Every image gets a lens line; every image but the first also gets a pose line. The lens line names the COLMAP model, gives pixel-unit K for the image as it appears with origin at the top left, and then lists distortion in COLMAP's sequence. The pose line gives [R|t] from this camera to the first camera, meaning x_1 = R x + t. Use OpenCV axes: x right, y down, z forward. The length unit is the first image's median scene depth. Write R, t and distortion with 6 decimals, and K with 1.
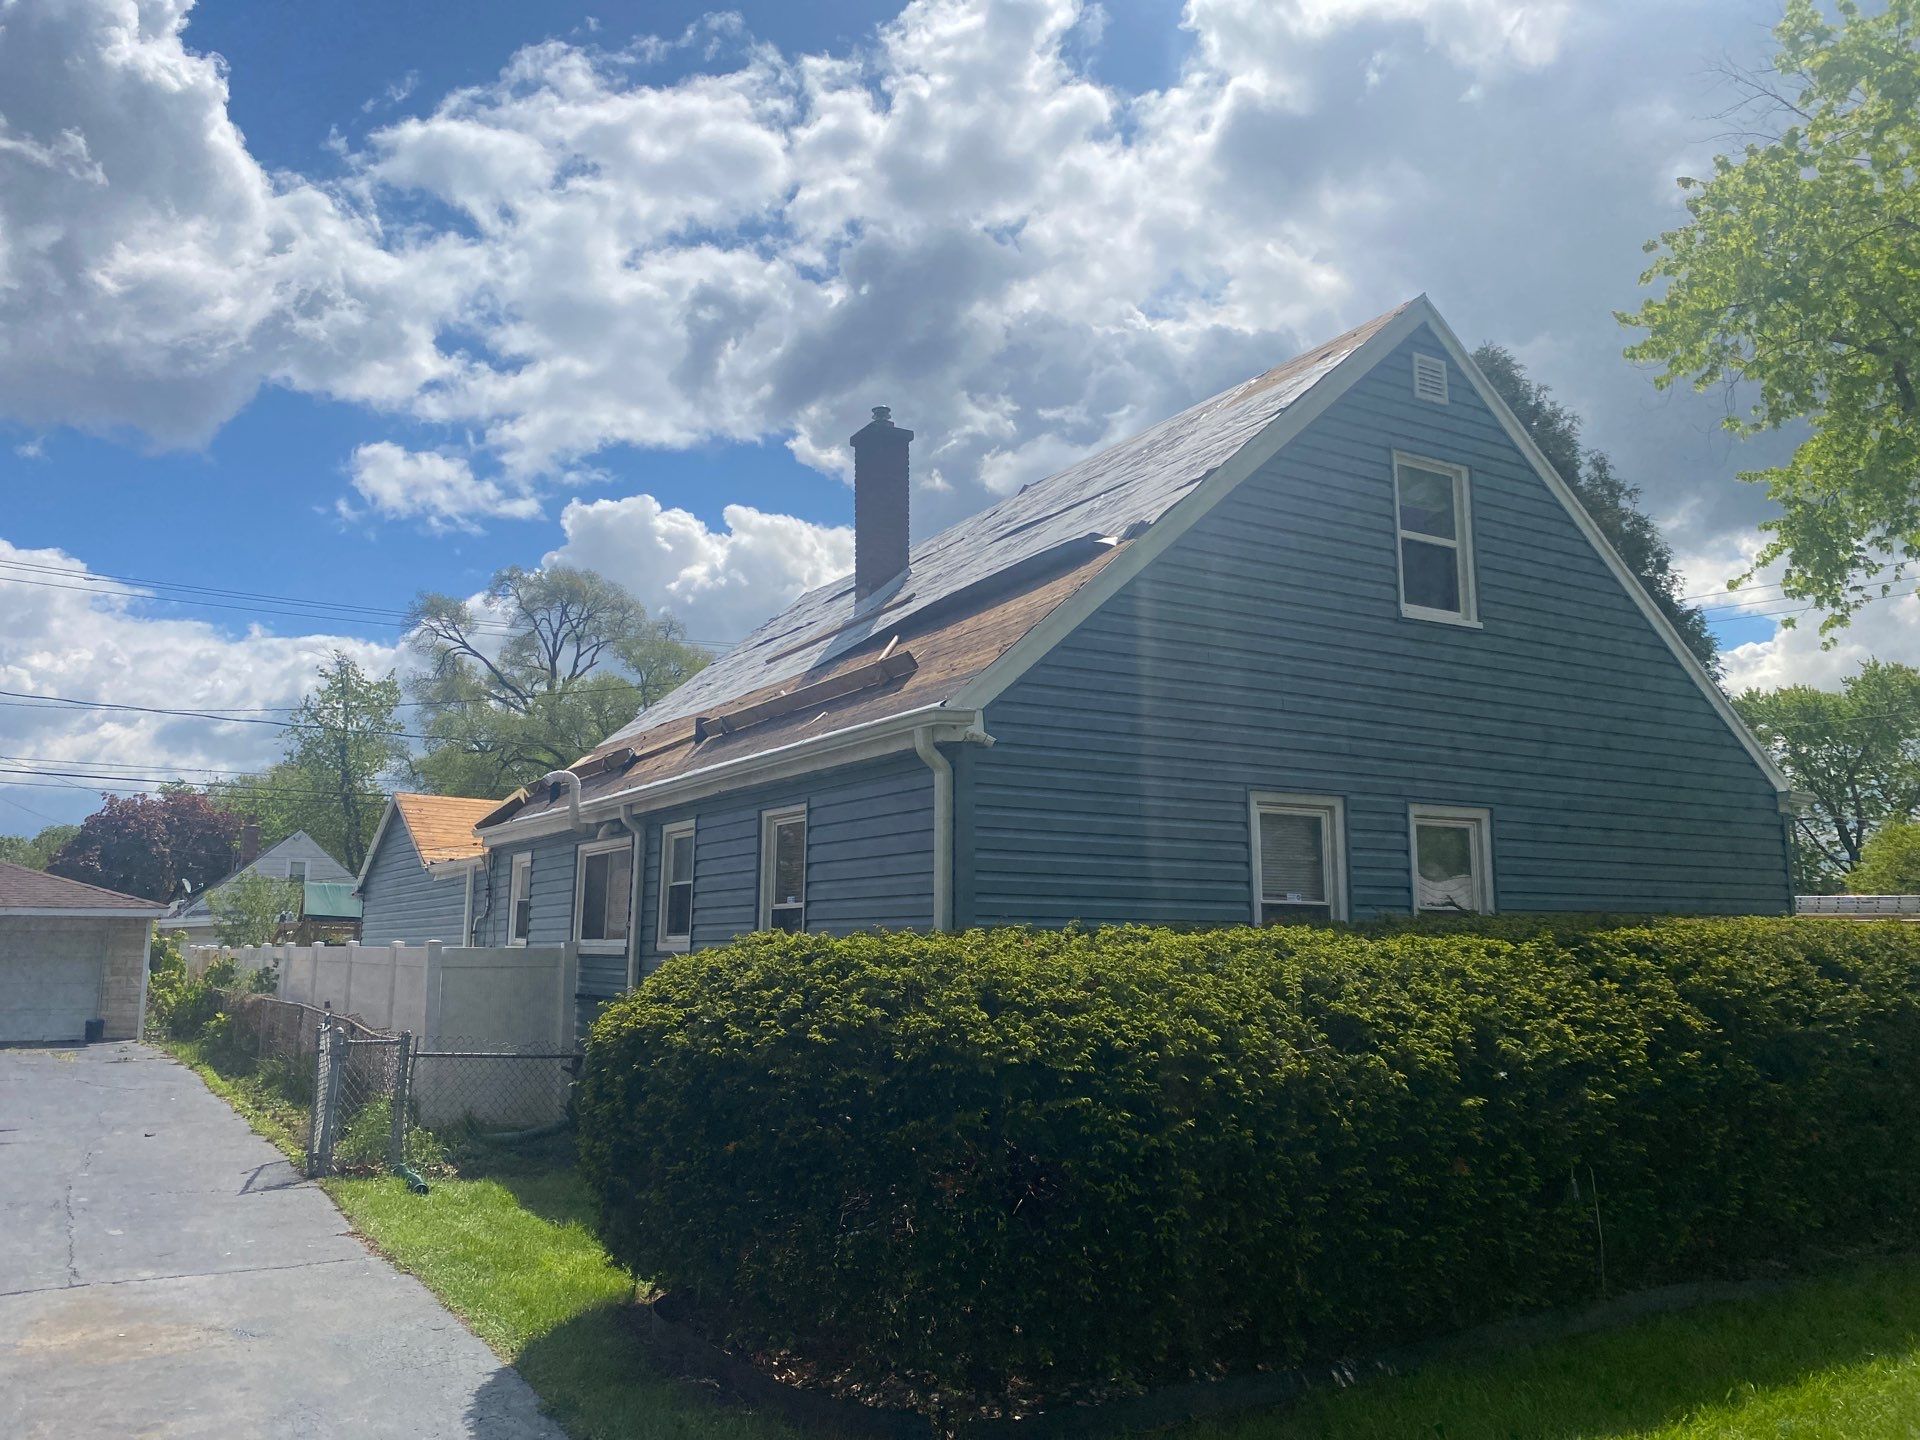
lens RADIAL K [[1479.5, 0, 975.9], [0, 1479.5, 710.8], [0, 0, 1]] dist [0.021506, -0.013507]
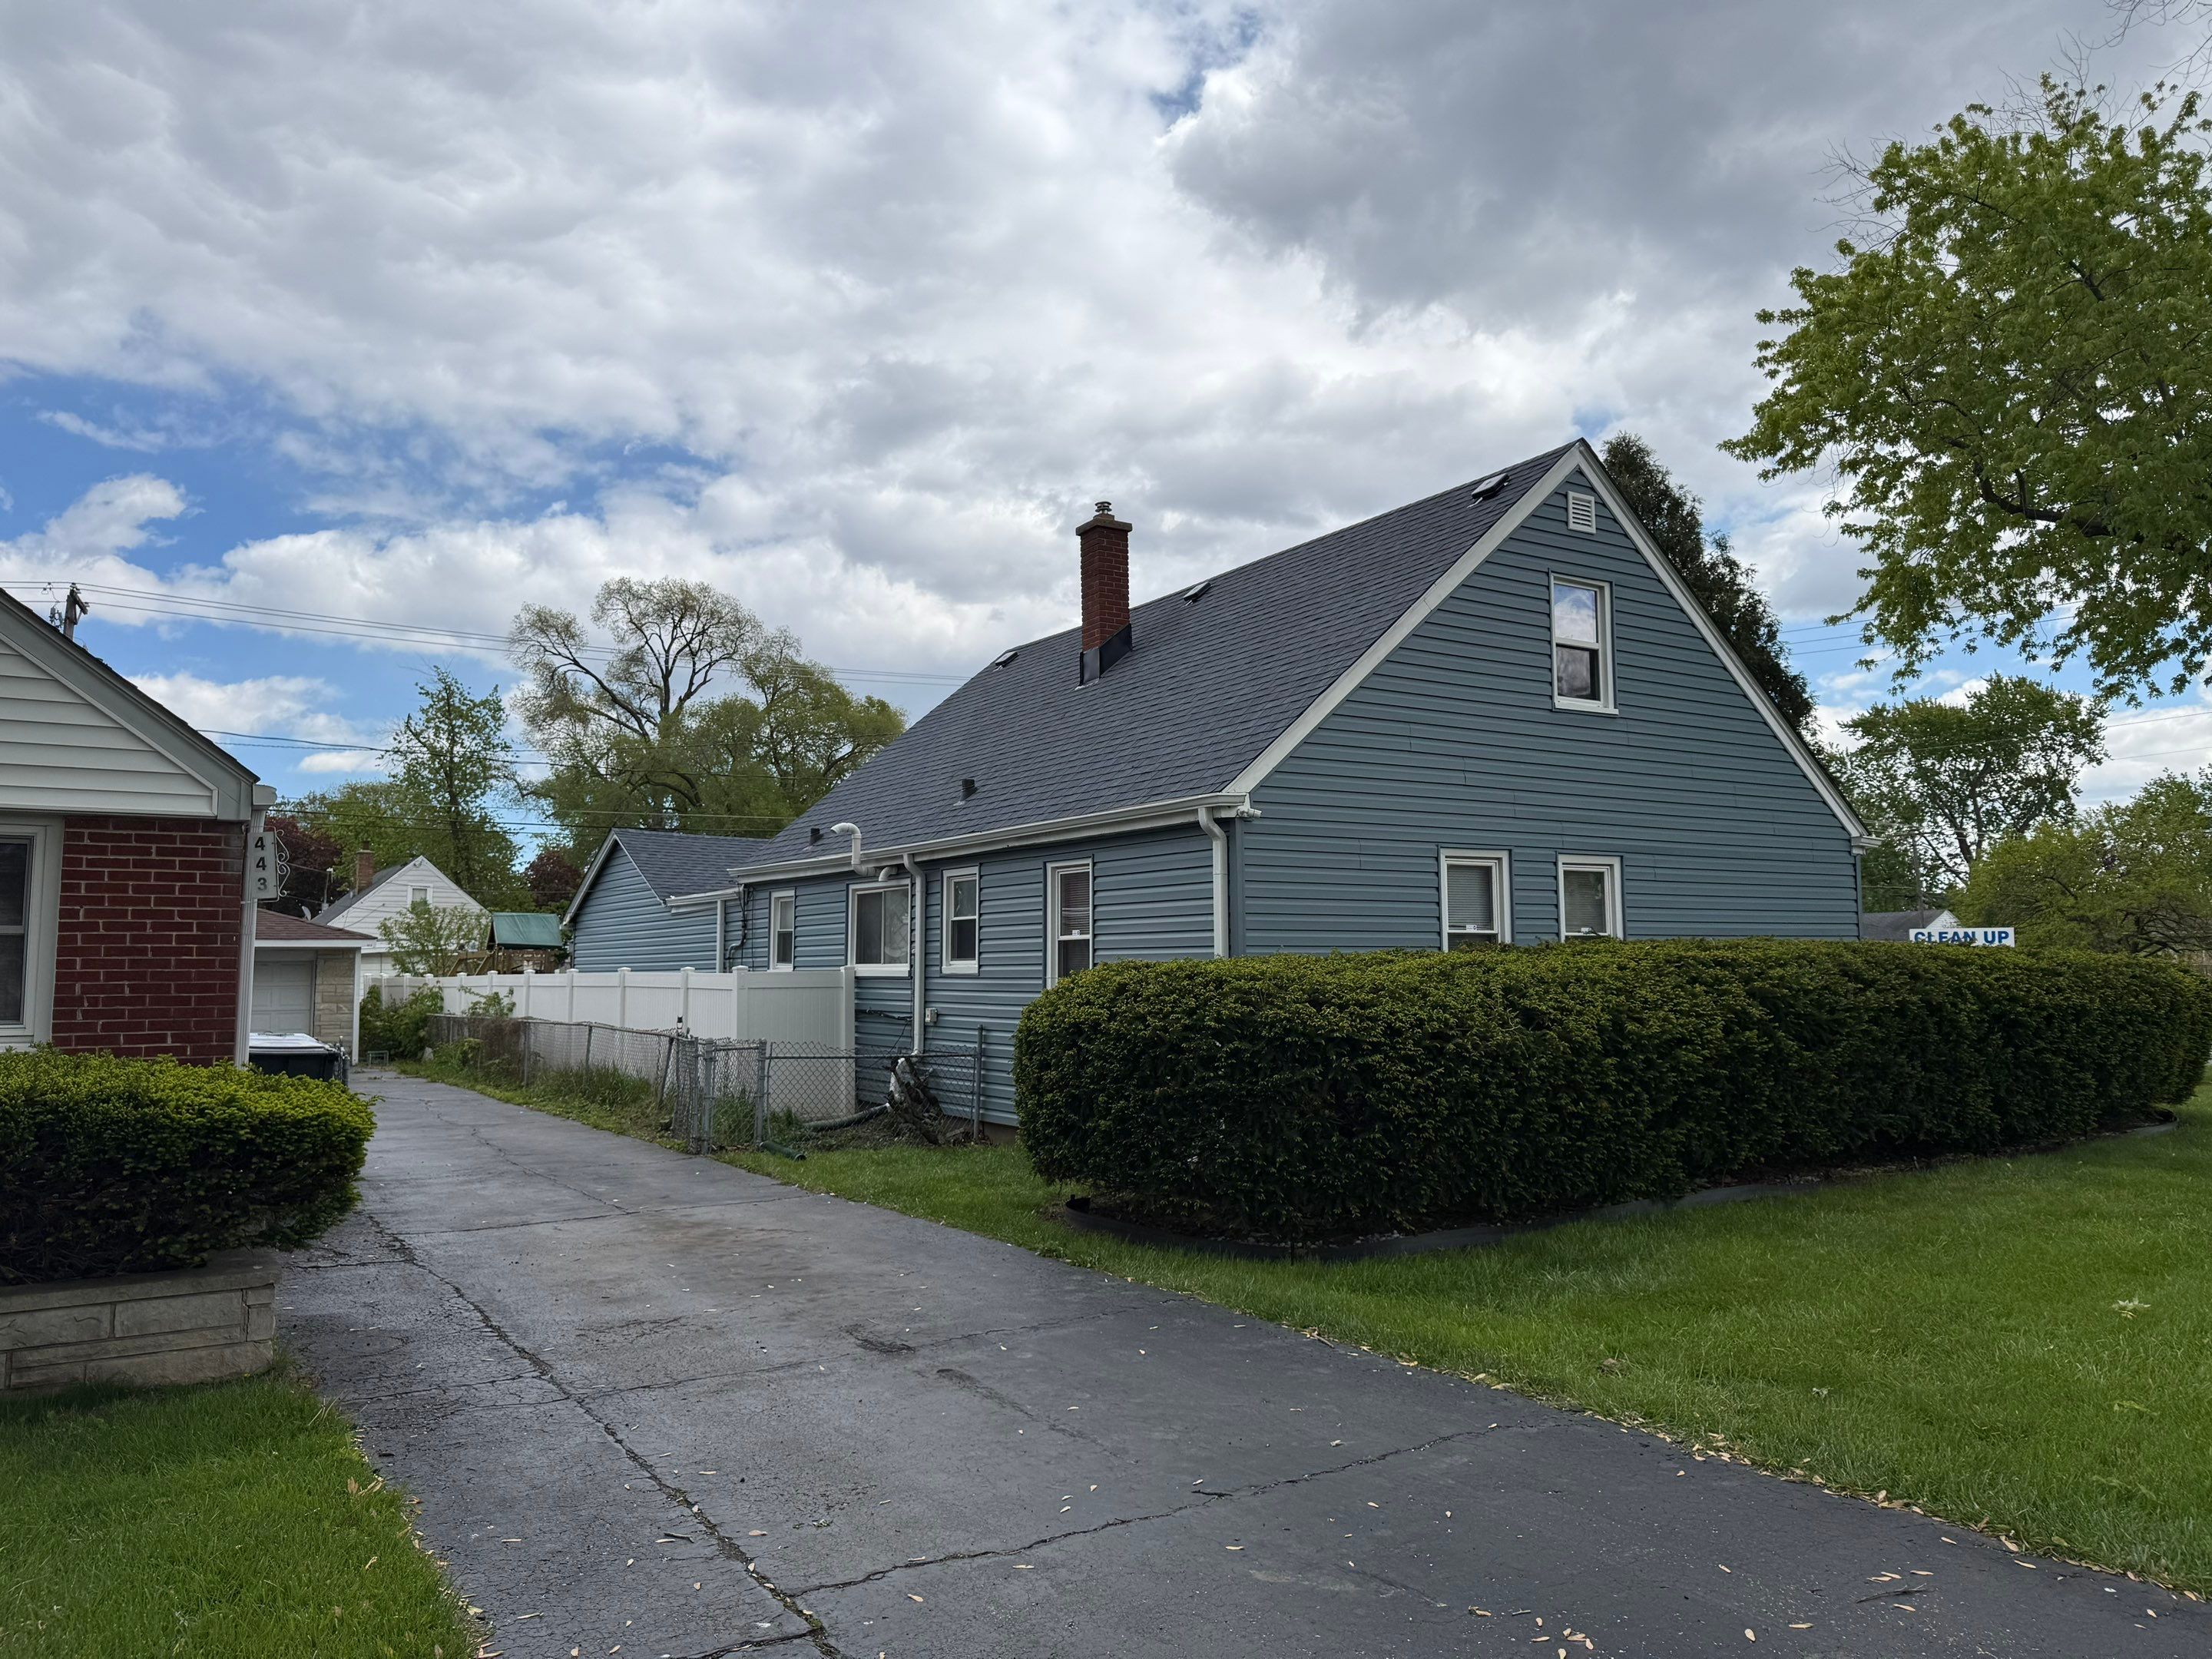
lens RADIAL K [[1704.5, 0, 1092.3], [0, 1704.5, 831.9], [0, 0, 1]] dist [0.021506, -0.013507]
pose [[0.999393, -0.008019, 0.033891, -0.173491], [0.005286, 0.996782, 0.079982, -0.081176], [-0.034424, -0.079755, 0.996220, -0.489538]]
